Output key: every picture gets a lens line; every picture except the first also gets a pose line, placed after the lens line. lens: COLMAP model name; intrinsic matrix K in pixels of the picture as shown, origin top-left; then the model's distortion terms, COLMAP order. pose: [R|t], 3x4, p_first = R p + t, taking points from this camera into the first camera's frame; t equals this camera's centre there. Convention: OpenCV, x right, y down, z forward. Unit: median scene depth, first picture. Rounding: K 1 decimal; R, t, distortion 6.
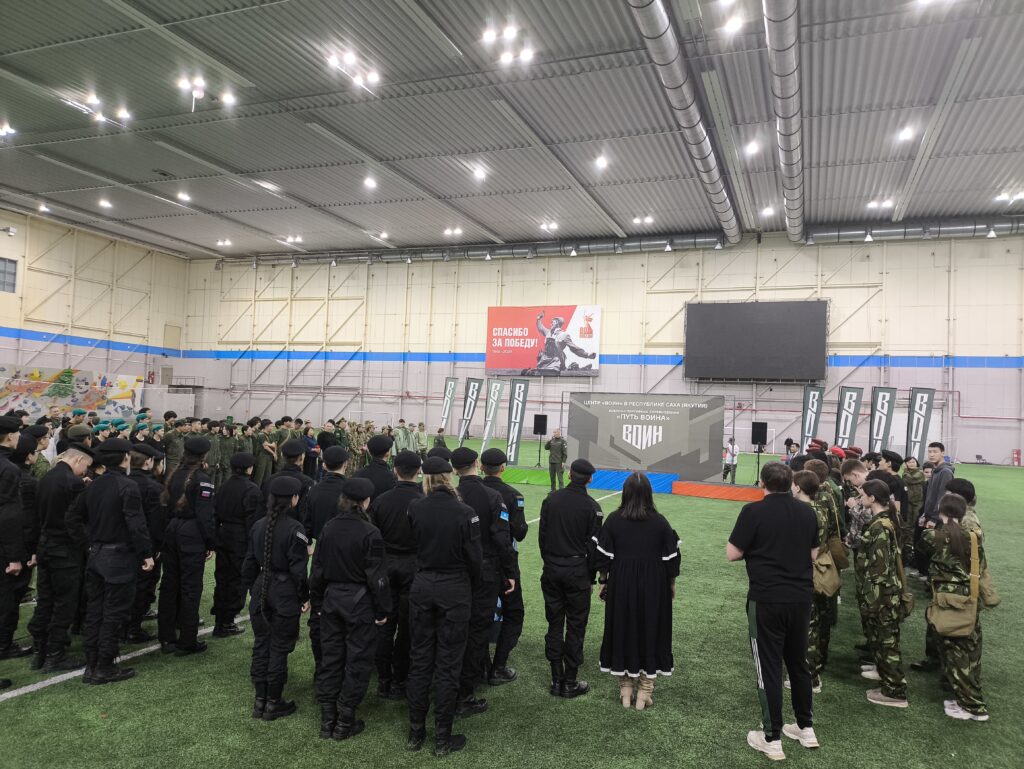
lens RADIAL K [[754.7, 0, 509.5], [0, 754.7, 376.6], [0, 0, 1]] dist [0.062834, -0.061853]
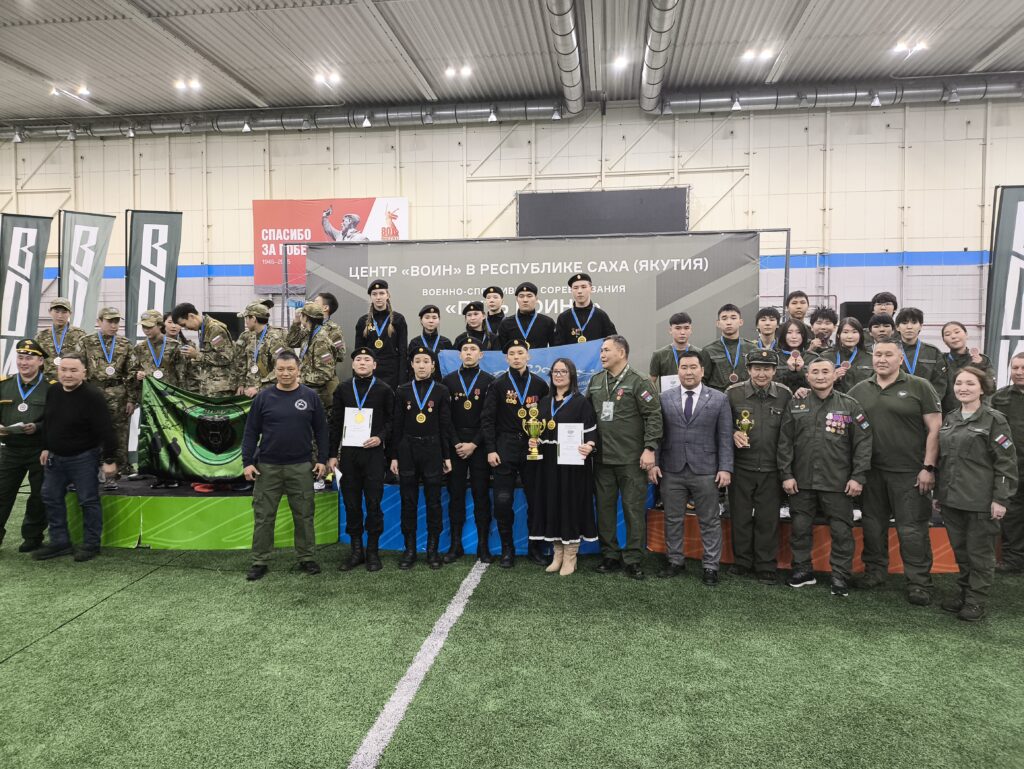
lens RADIAL K [[754.7, 0, 509.1], [0, 754.7, 392.8], [0, 0, 1]] dist [0.062834, -0.061853]
pose [[0.969935, -0.053451, 0.237422, 0.031340], [0.027366, 0.993350, 0.111835, 0.019524], [-0.241821, -0.101975, 0.964947, 0.240126]]
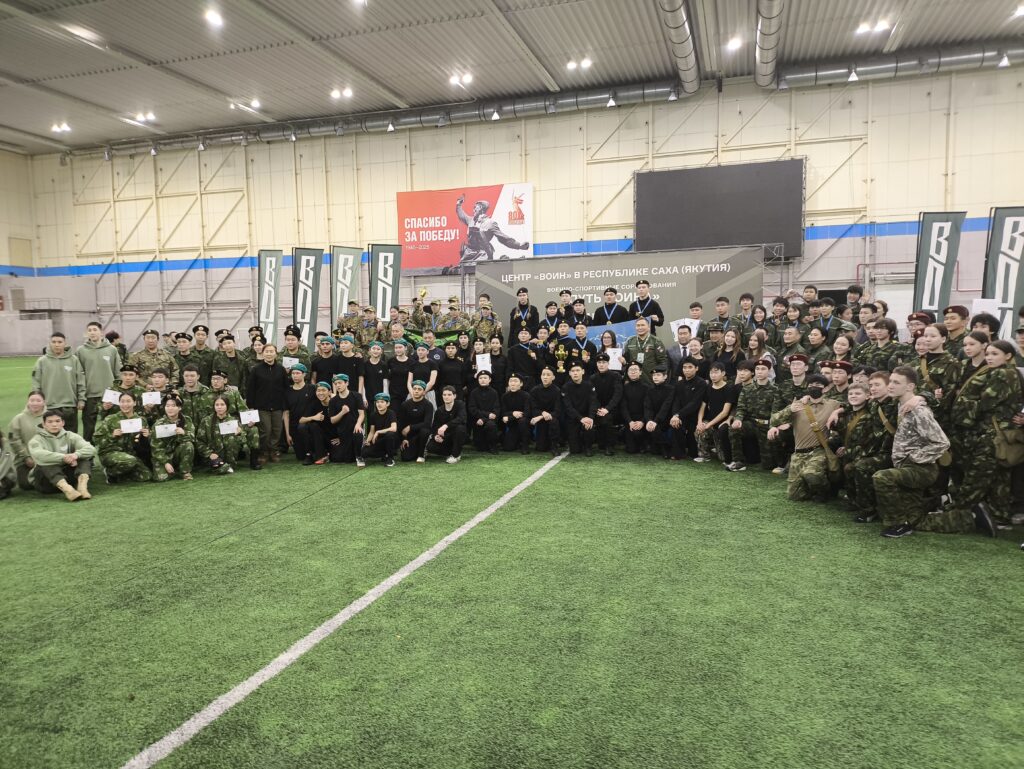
lens RADIAL K [[754.7, 0, 506.6], [0, 754.7, 397.0], [0, 0, 1]] dist [0.062834, -0.061853]
pose [[0.995393, -0.065547, 0.069975, 0.021419], [0.054702, 0.987626, 0.146981, 0.014520], [-0.078743, -0.142476, 0.986661, 0.164867]]
